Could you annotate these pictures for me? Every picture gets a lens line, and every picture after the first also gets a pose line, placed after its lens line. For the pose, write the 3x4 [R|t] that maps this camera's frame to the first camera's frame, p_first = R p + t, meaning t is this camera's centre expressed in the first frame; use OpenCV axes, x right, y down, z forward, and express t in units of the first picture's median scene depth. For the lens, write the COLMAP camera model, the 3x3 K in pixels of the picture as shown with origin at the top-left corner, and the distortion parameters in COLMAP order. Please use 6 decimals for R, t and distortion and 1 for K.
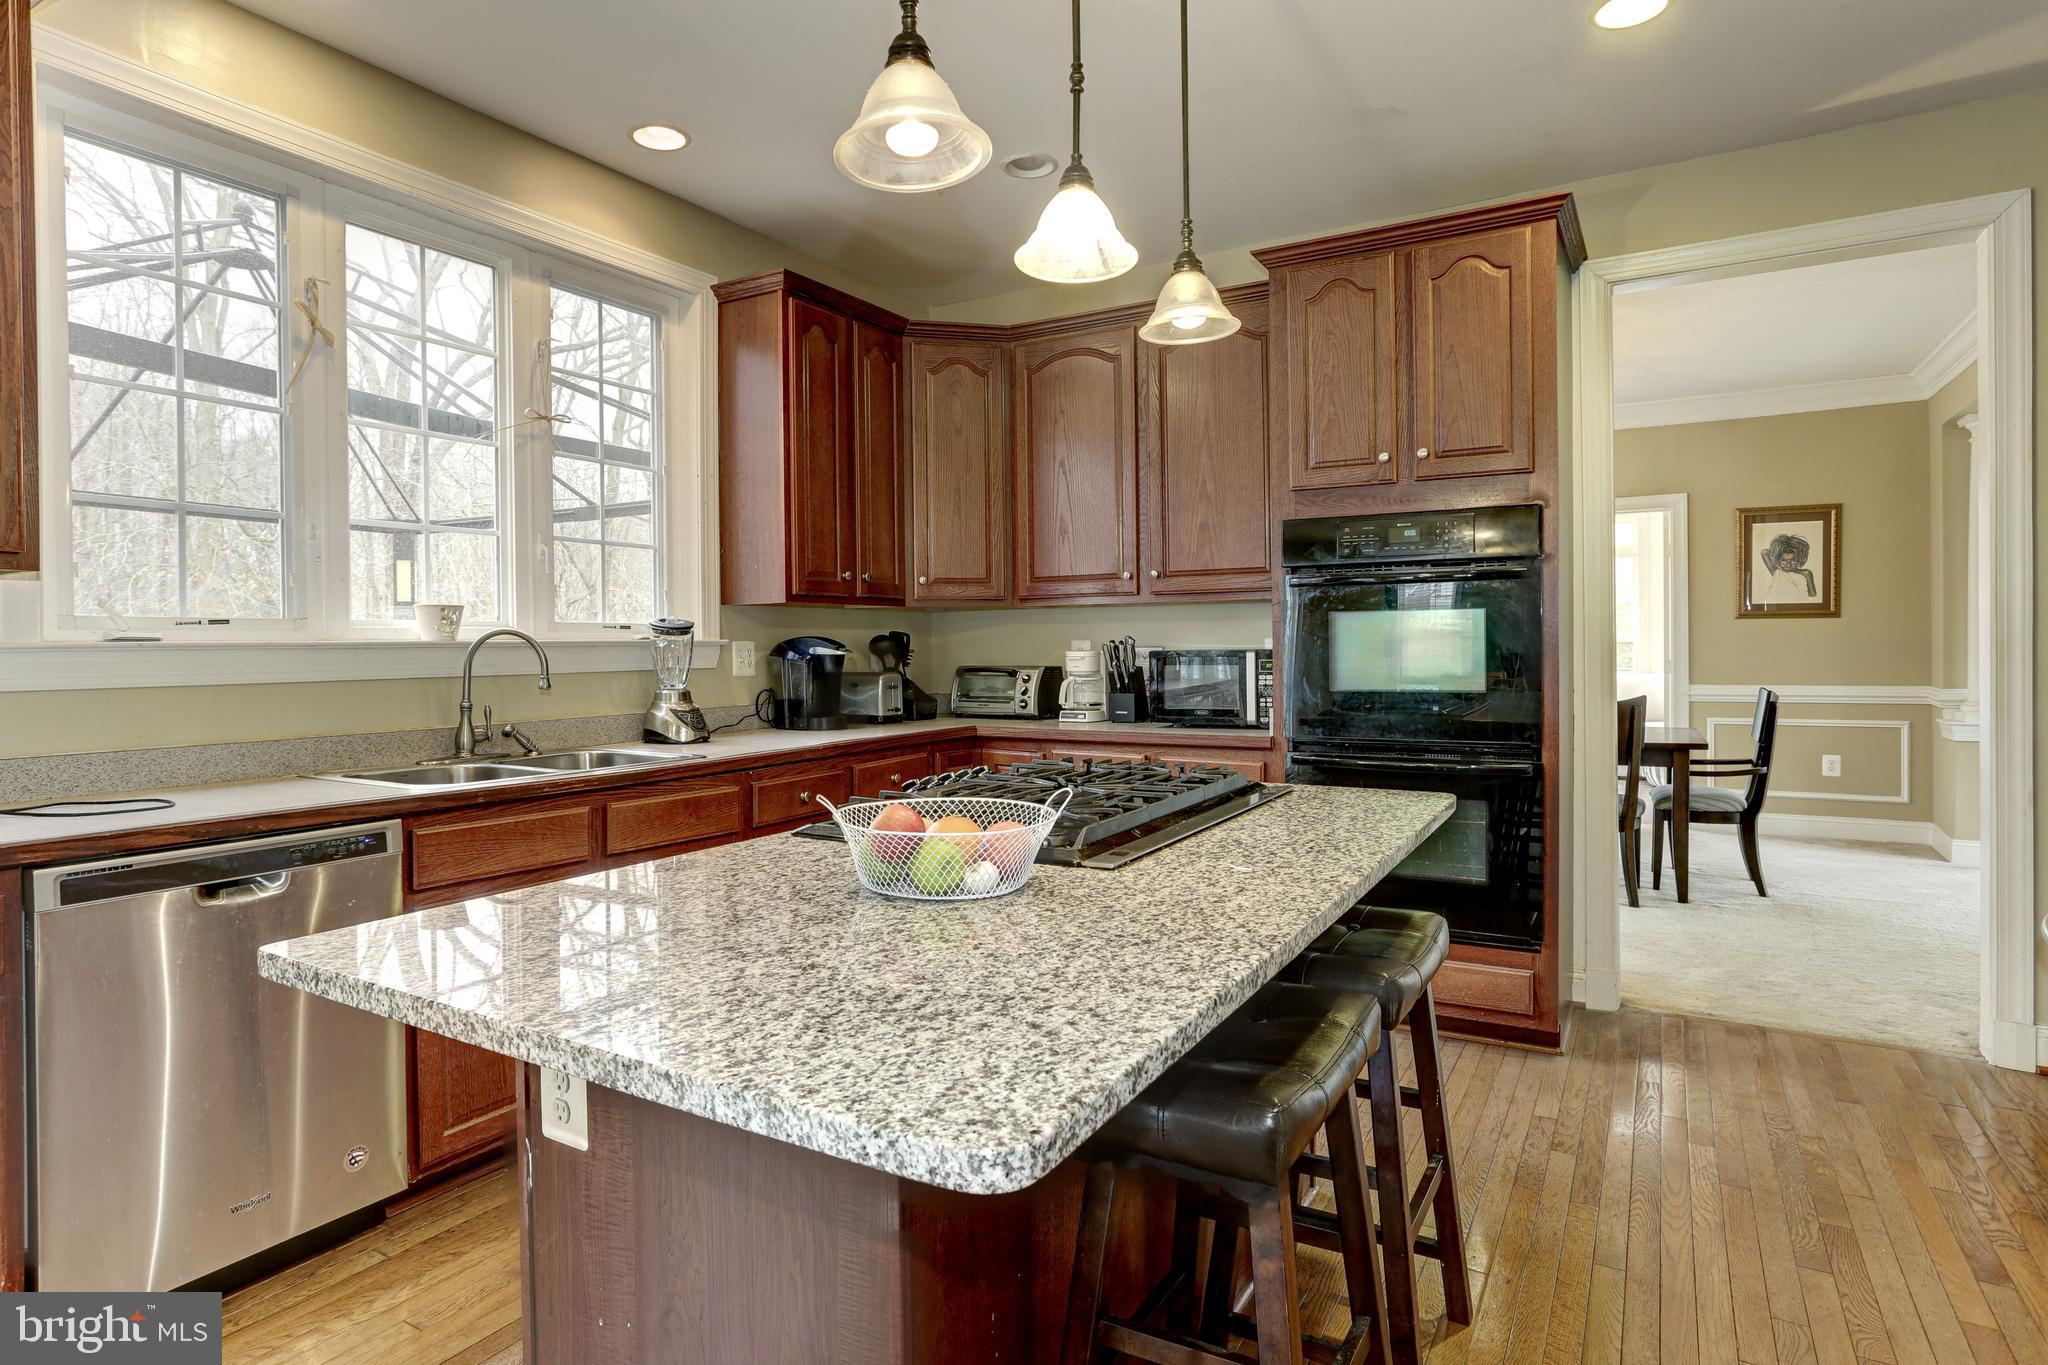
lens RADIAL K [[1101.7, 0, 1027.0], [0, 1101.7, 665.3], [0, 0, 1]] dist [-0.072653, 0.073487]
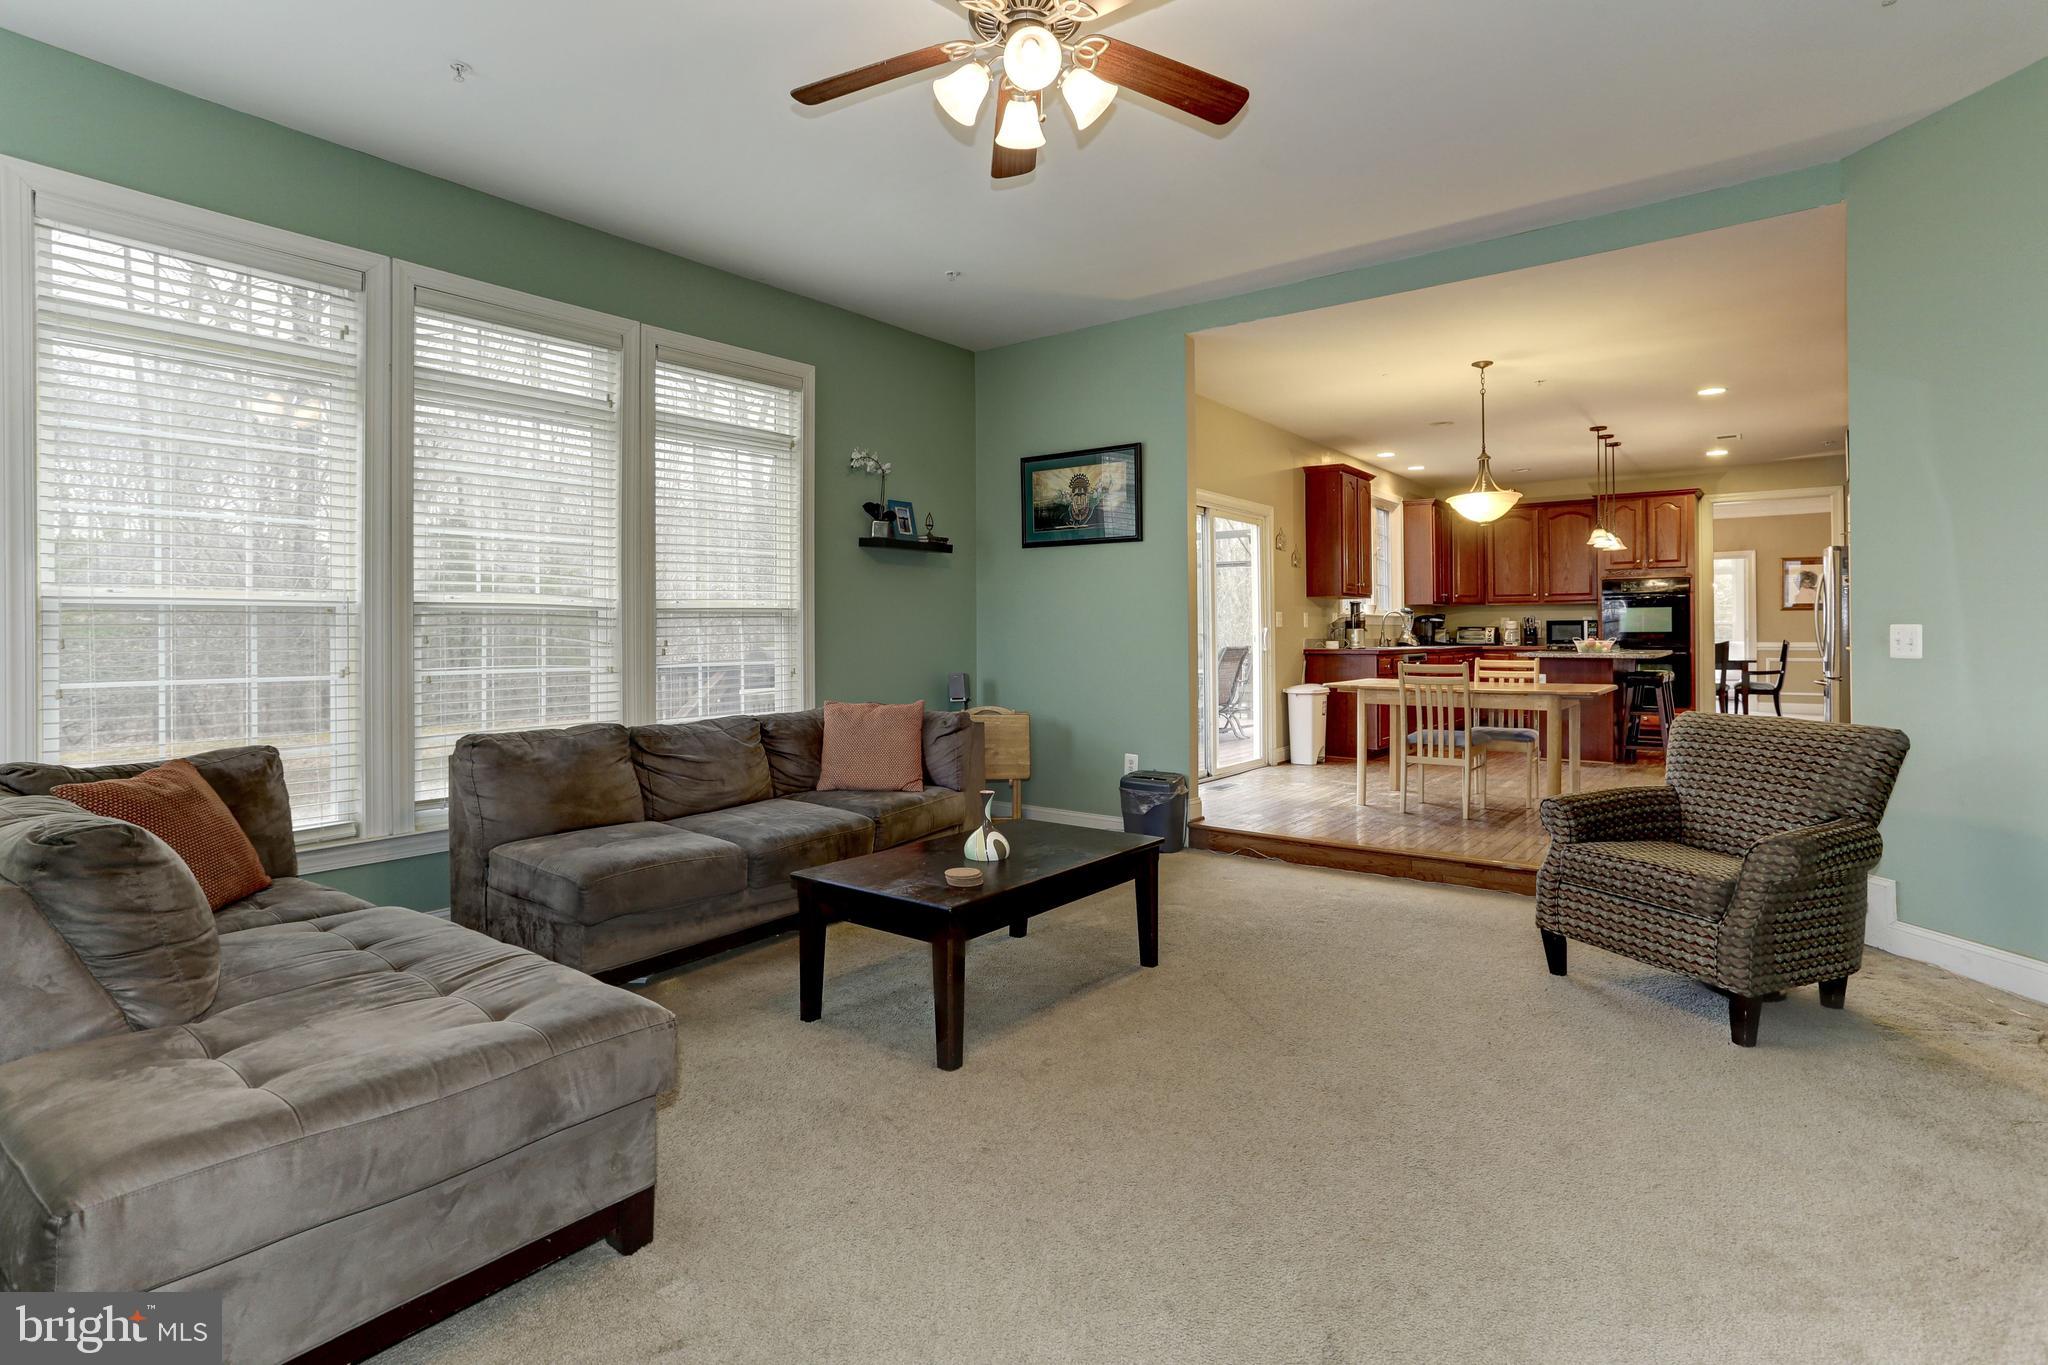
lens RADIAL K [[1000.8, 0, 1006.8], [0, 1000.8, 641.0], [0, 0, 1]] dist [-0.056422, 0.036843]
pose [[0.989774, 0.007211, -0.142462, -1.088991], [-0.008470, 0.999930, -0.008236, 0.089163], [0.142393, 0.009359, 0.989766, -2.123391]]
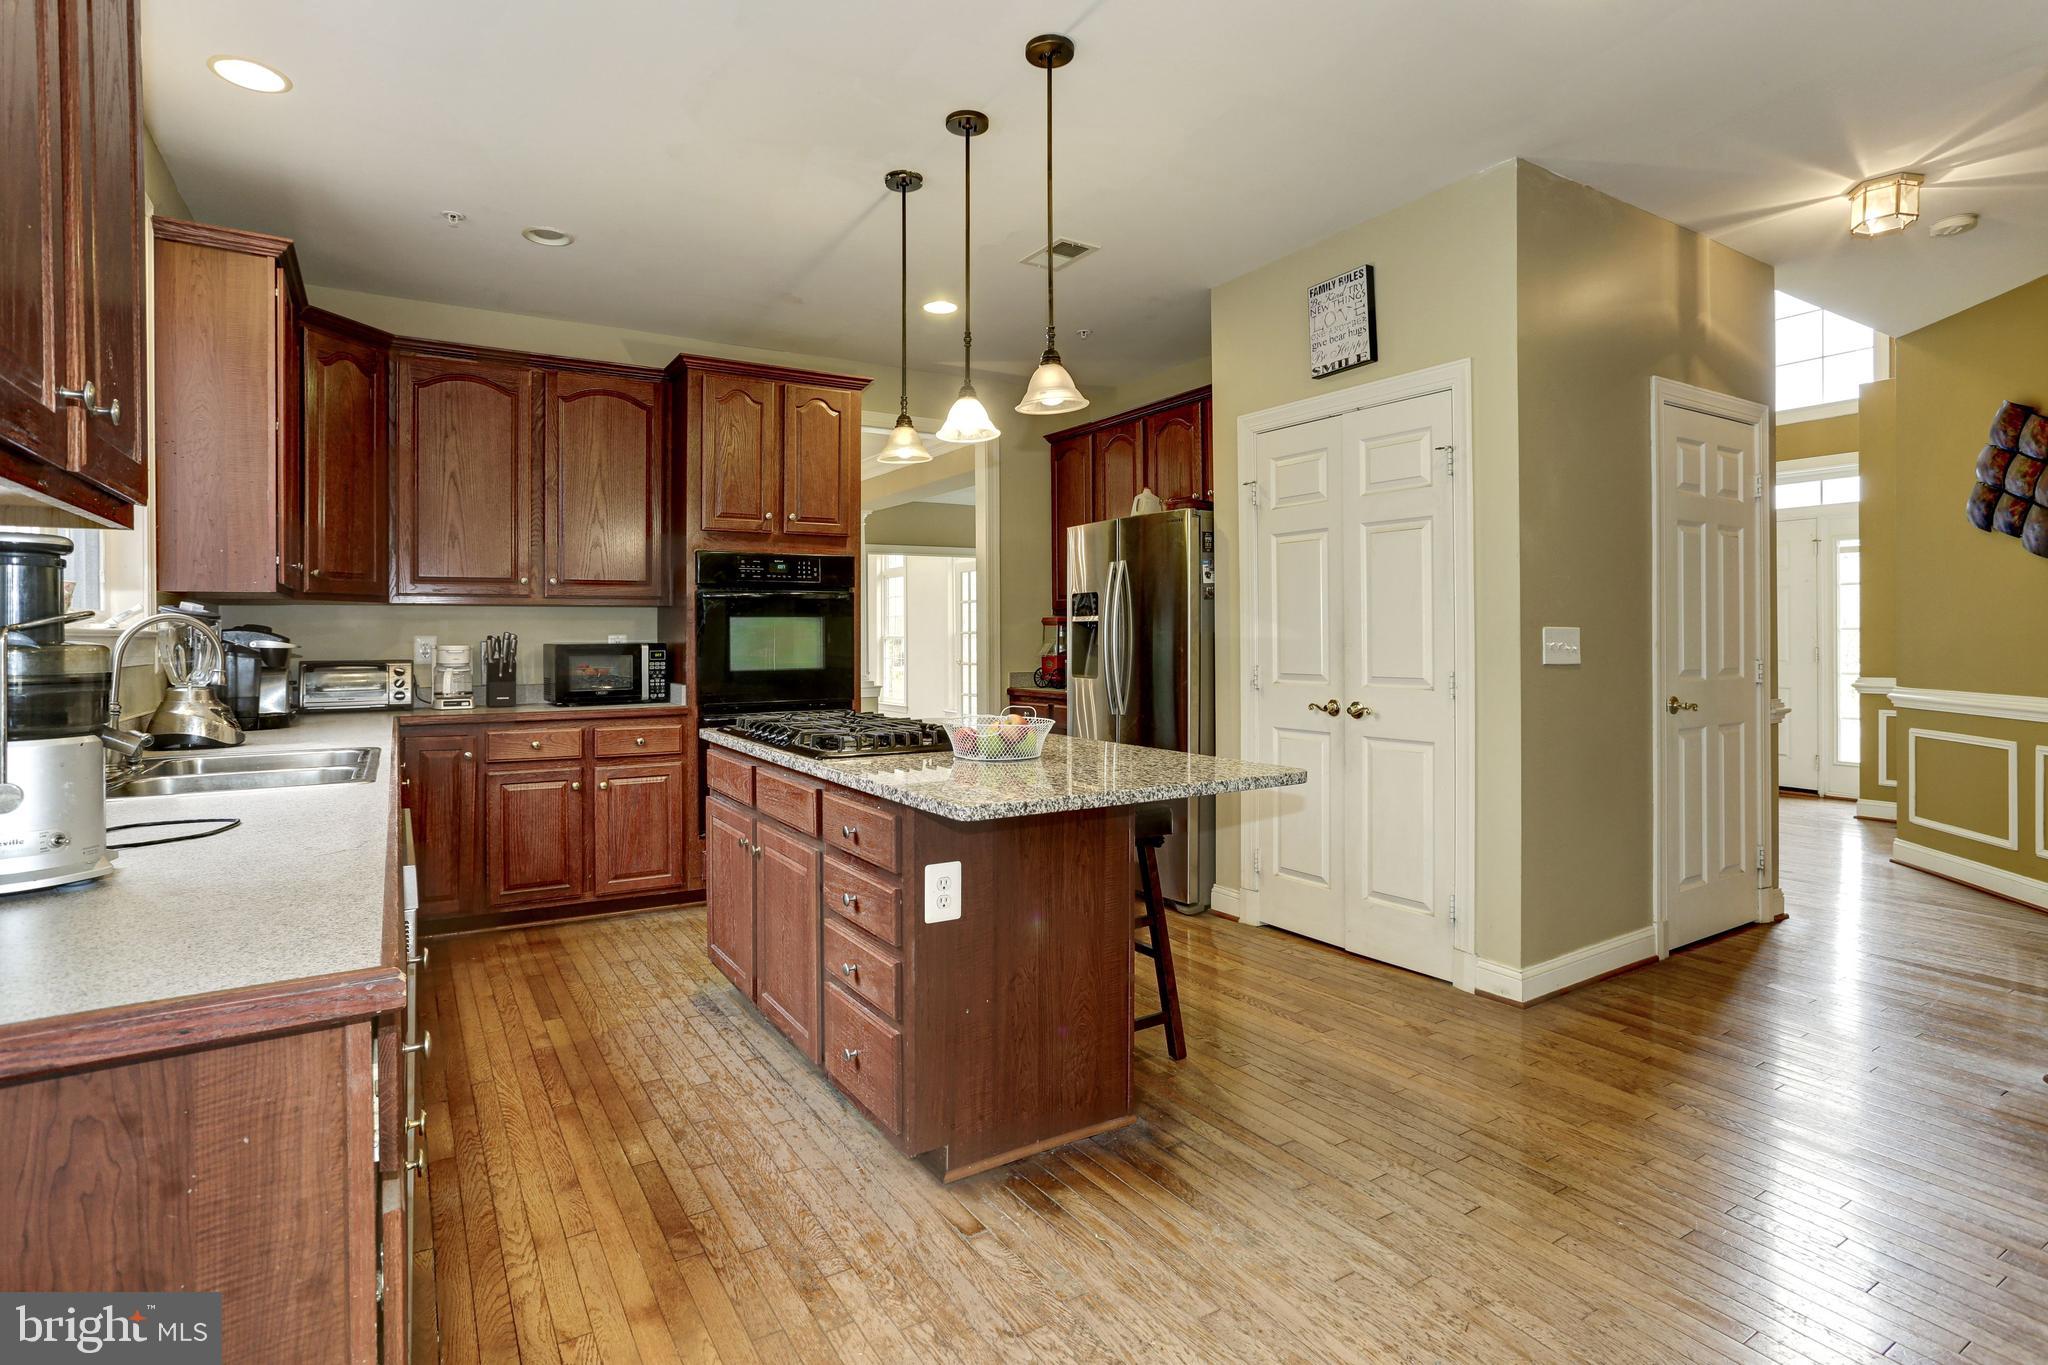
lens RADIAL K [[1000.8, 0, 1006.8], [0, 1000.8, 641.0], [0, 0, 1]] dist [-0.056422, 0.036843]
pose [[0.474192, 0.003690, 0.880414, -0.697391], [0.016696, 0.999774, -0.013183, 0.007001], [-0.880263, 0.020950, 0.474023, 0.053212]]
